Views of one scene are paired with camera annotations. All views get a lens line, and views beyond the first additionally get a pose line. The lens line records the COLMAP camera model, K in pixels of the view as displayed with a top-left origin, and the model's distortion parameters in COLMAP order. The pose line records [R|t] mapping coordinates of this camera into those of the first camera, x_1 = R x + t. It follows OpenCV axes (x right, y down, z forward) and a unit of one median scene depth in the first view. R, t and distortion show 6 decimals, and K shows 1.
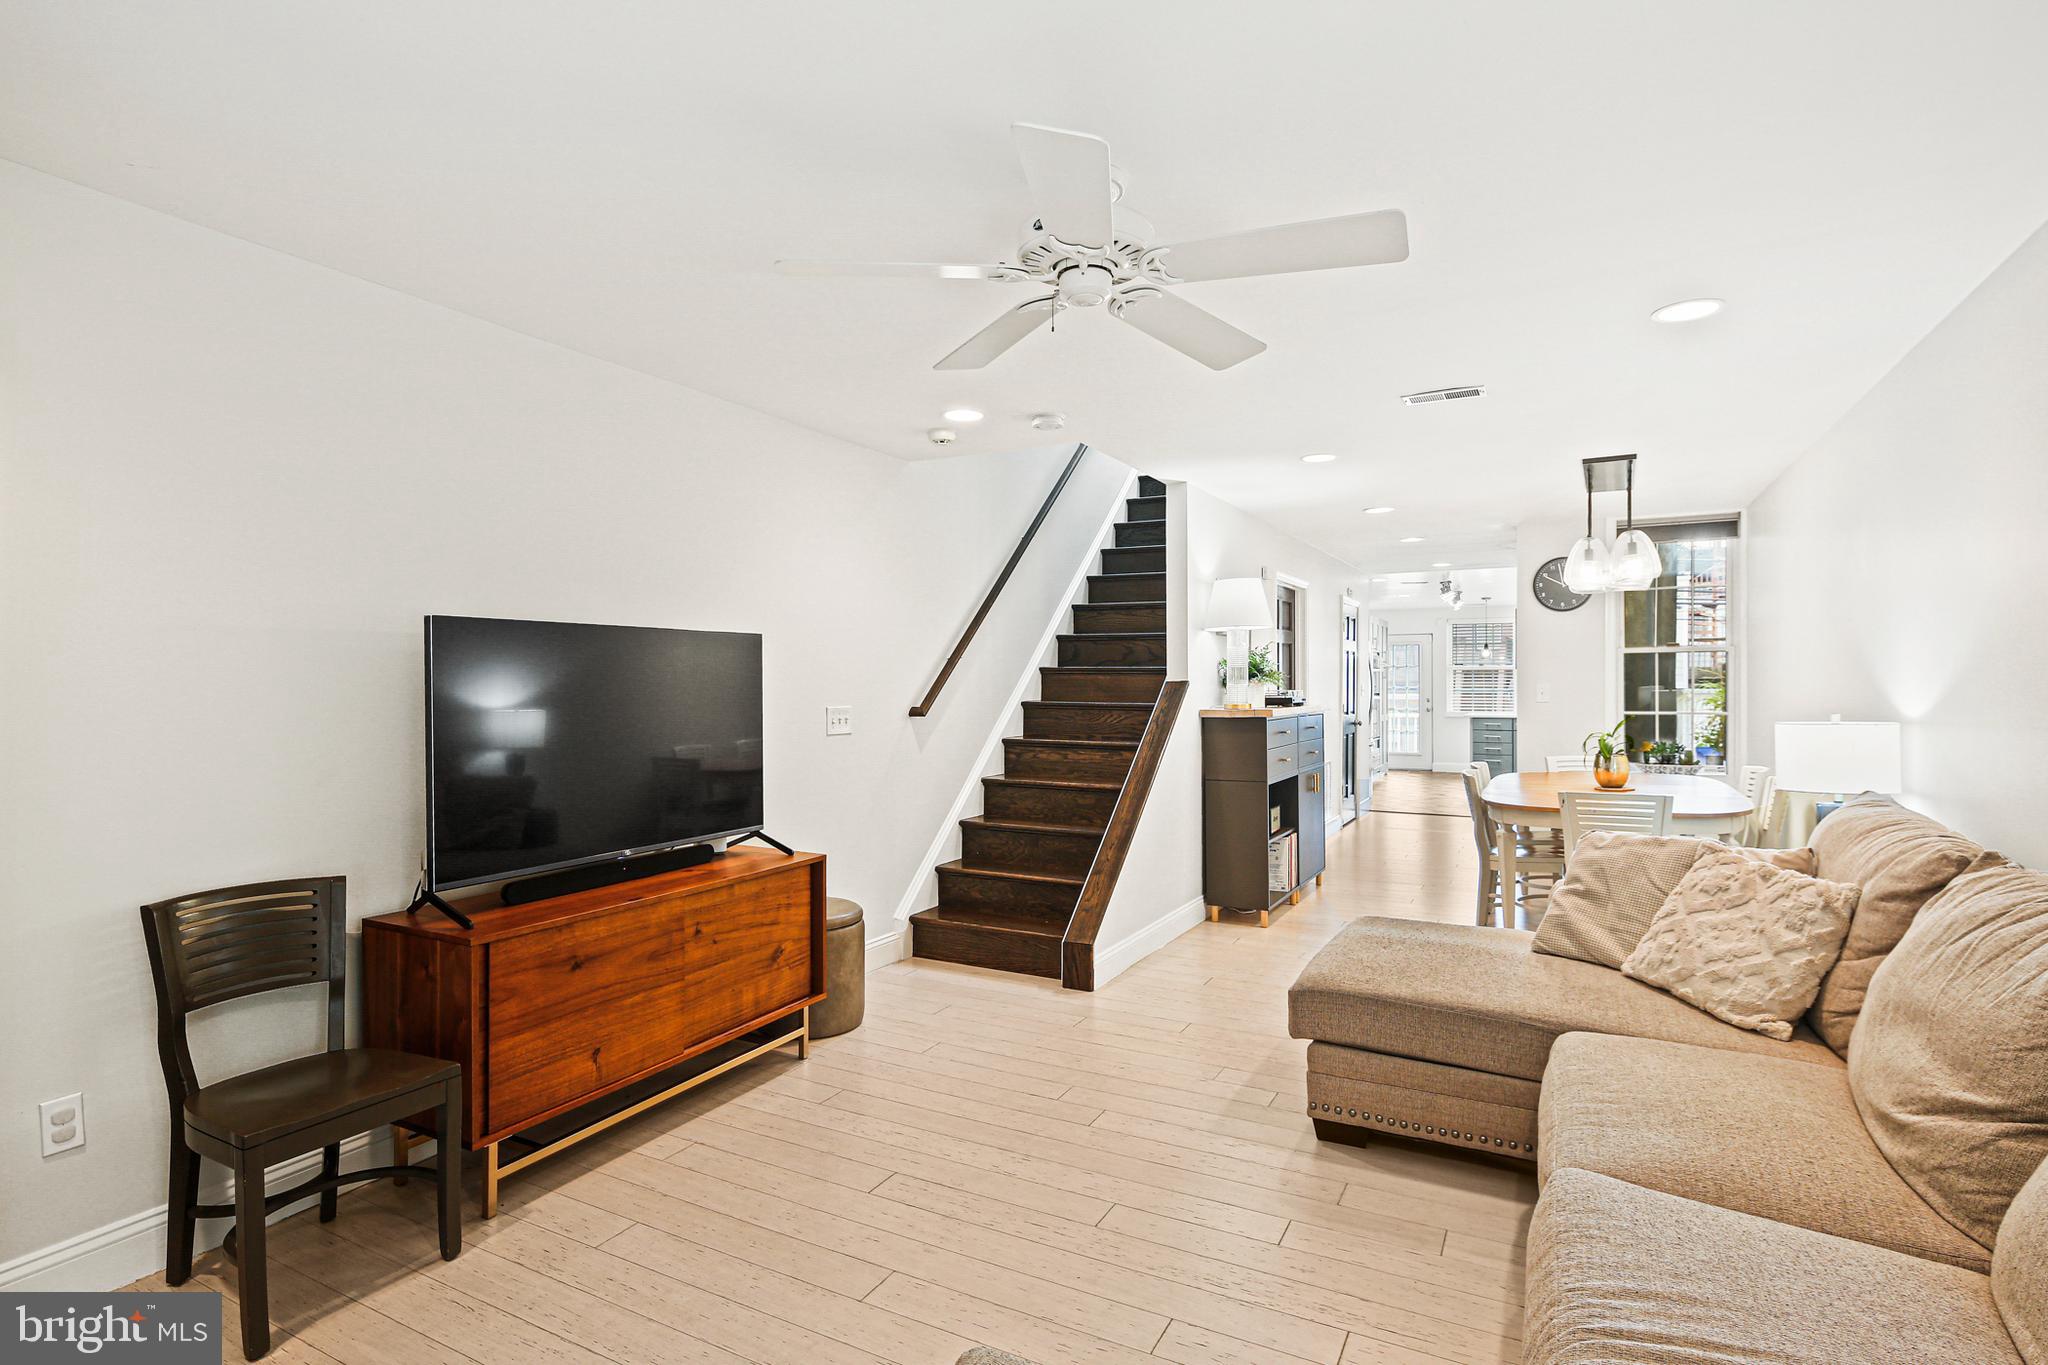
lens RADIAL K [[1002.0, 0, 1010.1], [0, 1002.0, 678.2], [0, 0, 1]] dist [0.005937, -0.004090]
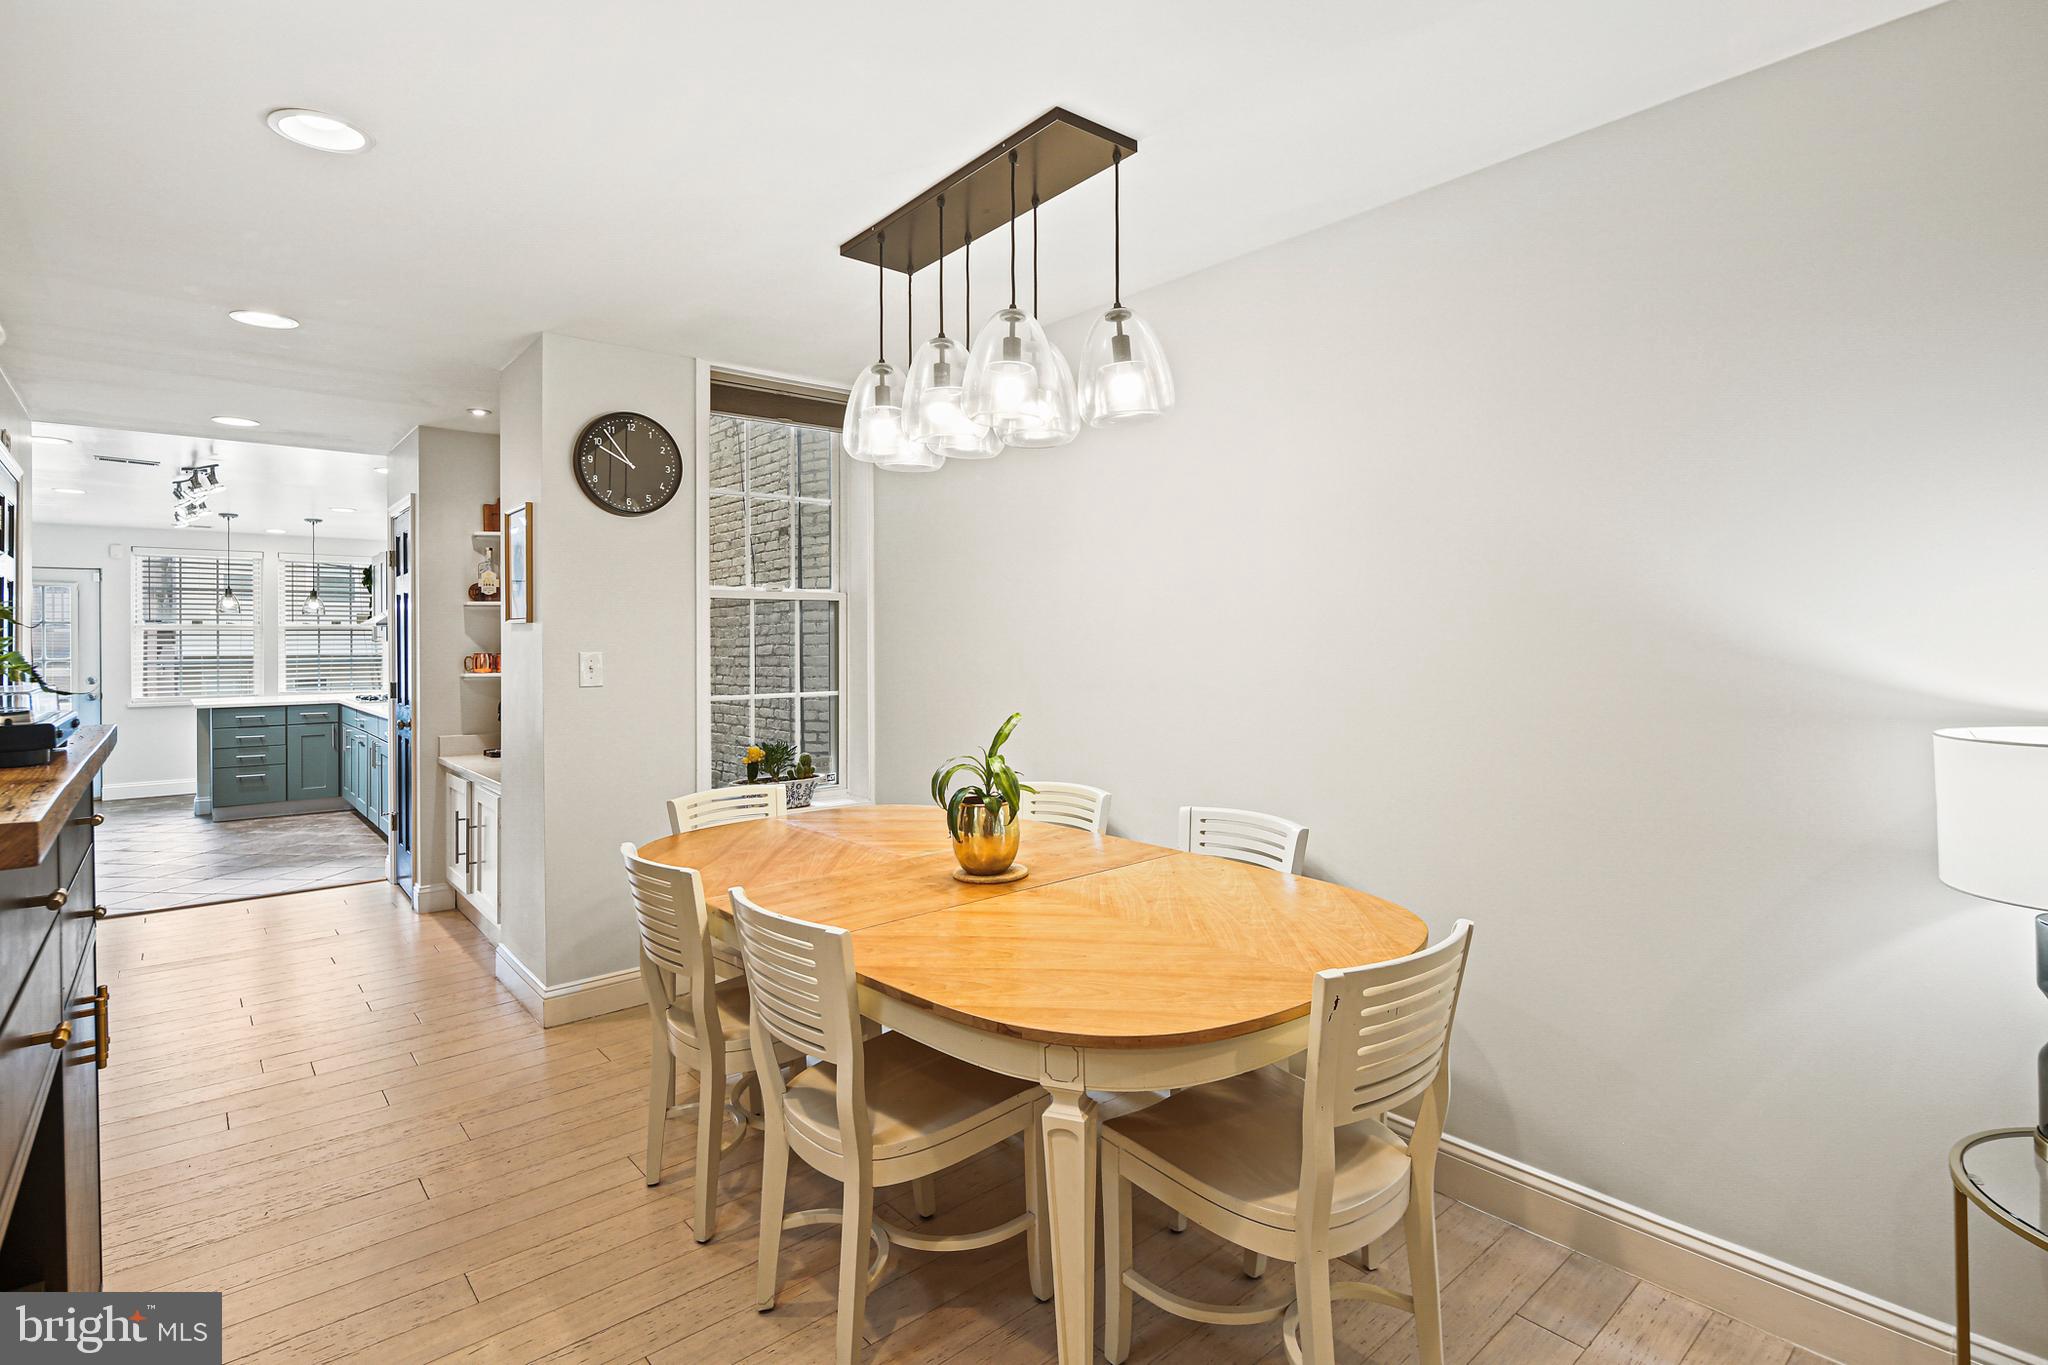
lens RADIAL K [[1002.0, 0, 1001.8], [0, 1002.0, 637.6], [0, 0, 1]] dist [0.005937, -0.004090]
pose [[0.365263, 0.005042, 0.930891, 0.292655], [0.001507, 0.999981, -0.006007, 0.004892], [-0.930903, 0.003597, 0.365248, 1.431757]]
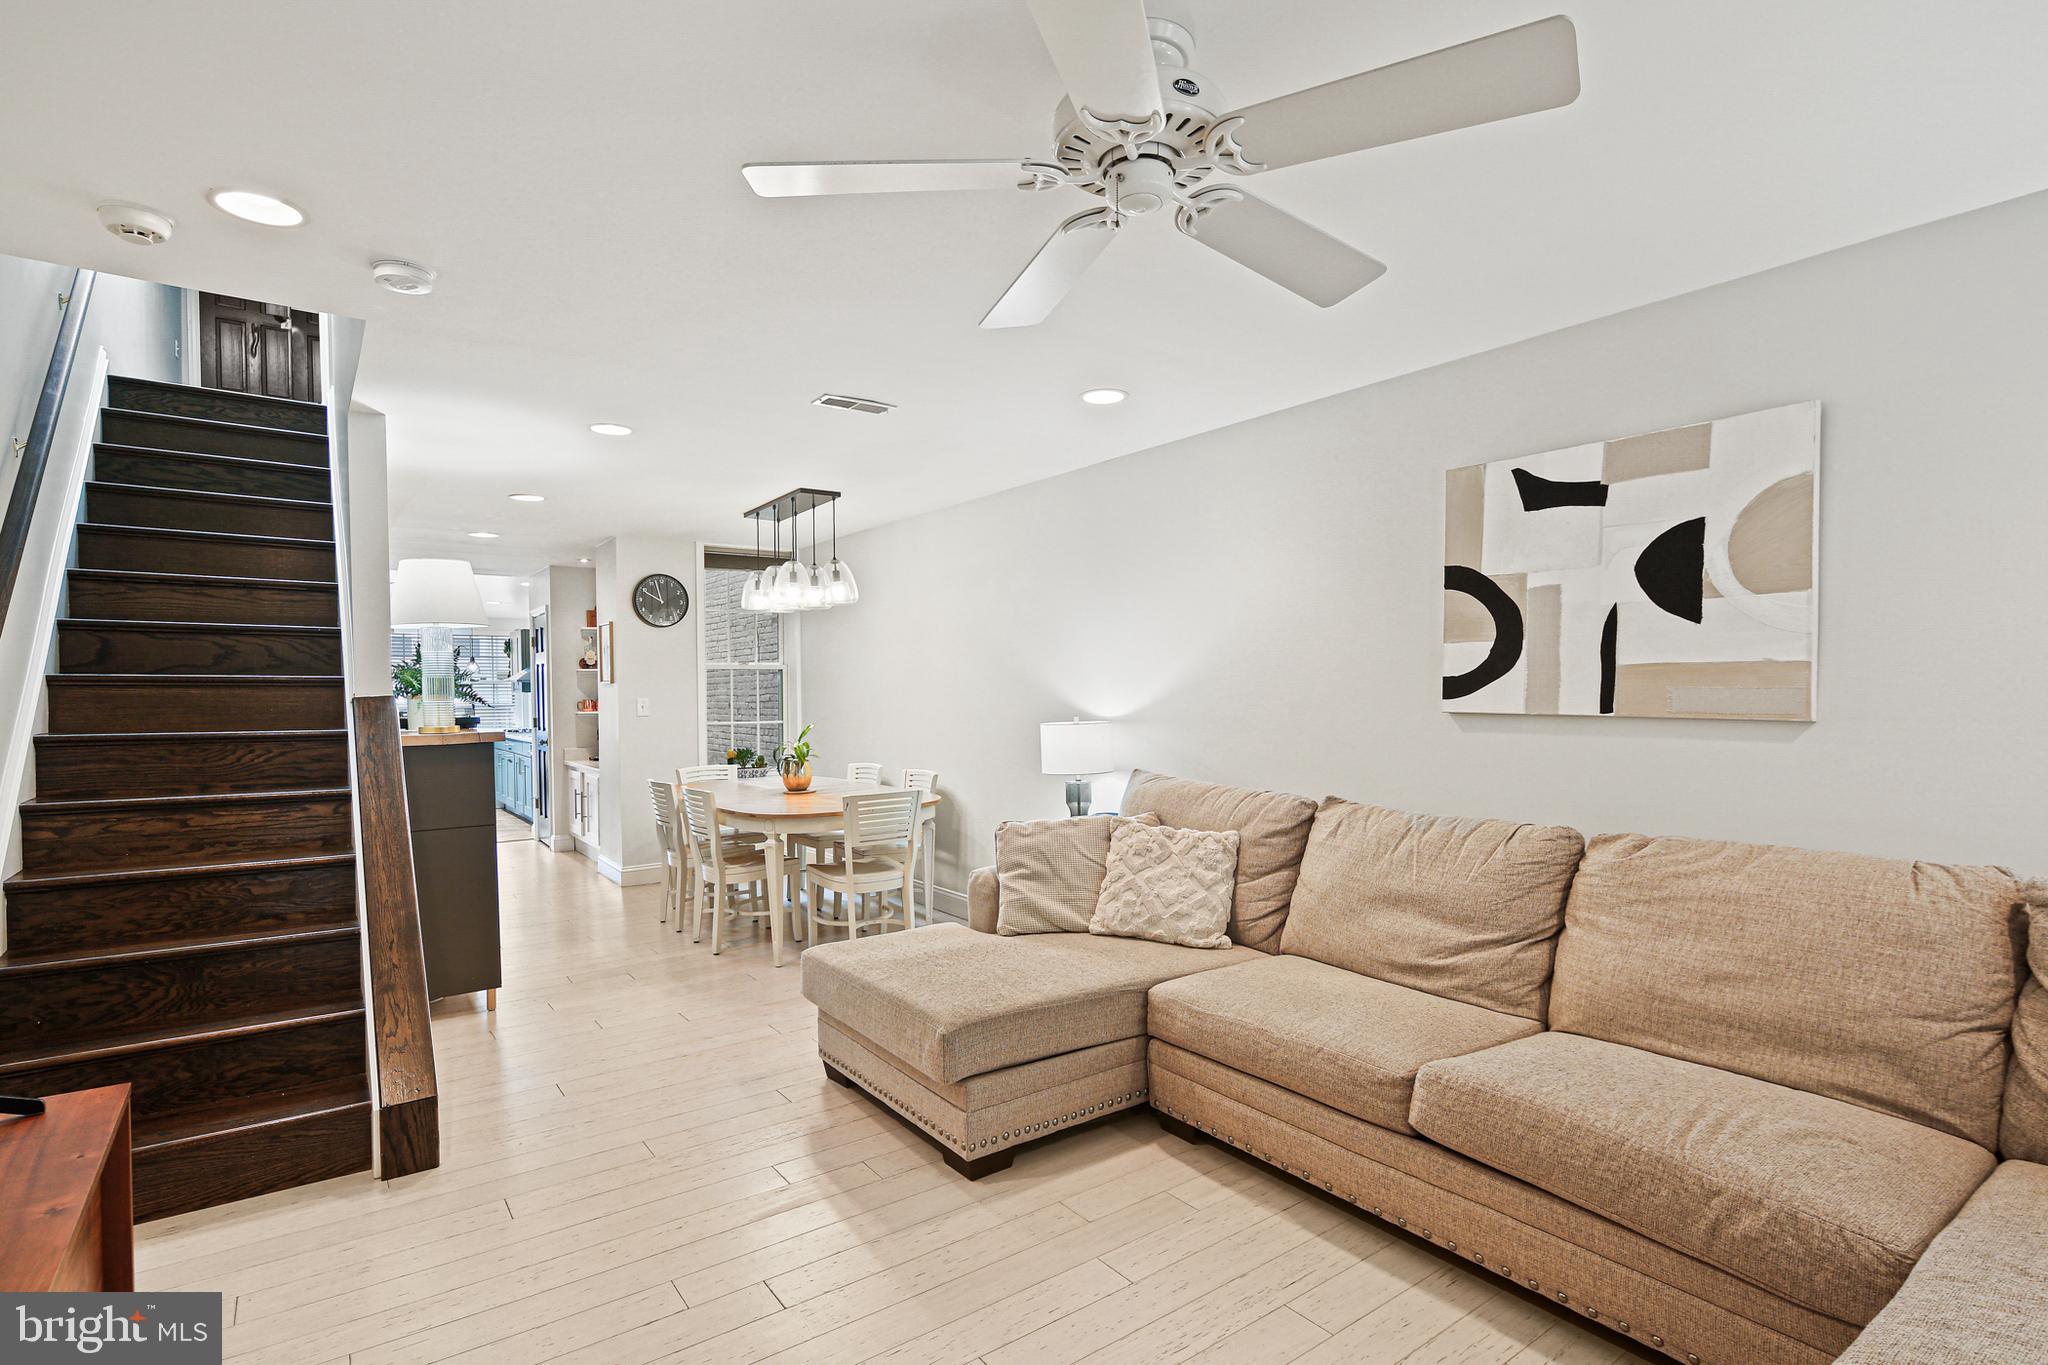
lens RADIAL K [[1002.0, 0, 998.6], [0, 1002.0, 710.8], [0, 0, 1]] dist [0.005937, -0.004090]
pose [[0.442640, -0.018953, 0.896499, -0.497565], [0.004831, 0.999813, 0.018752, 0.002984], [-0.896687, -0.003969, 0.442648, 0.548444]]
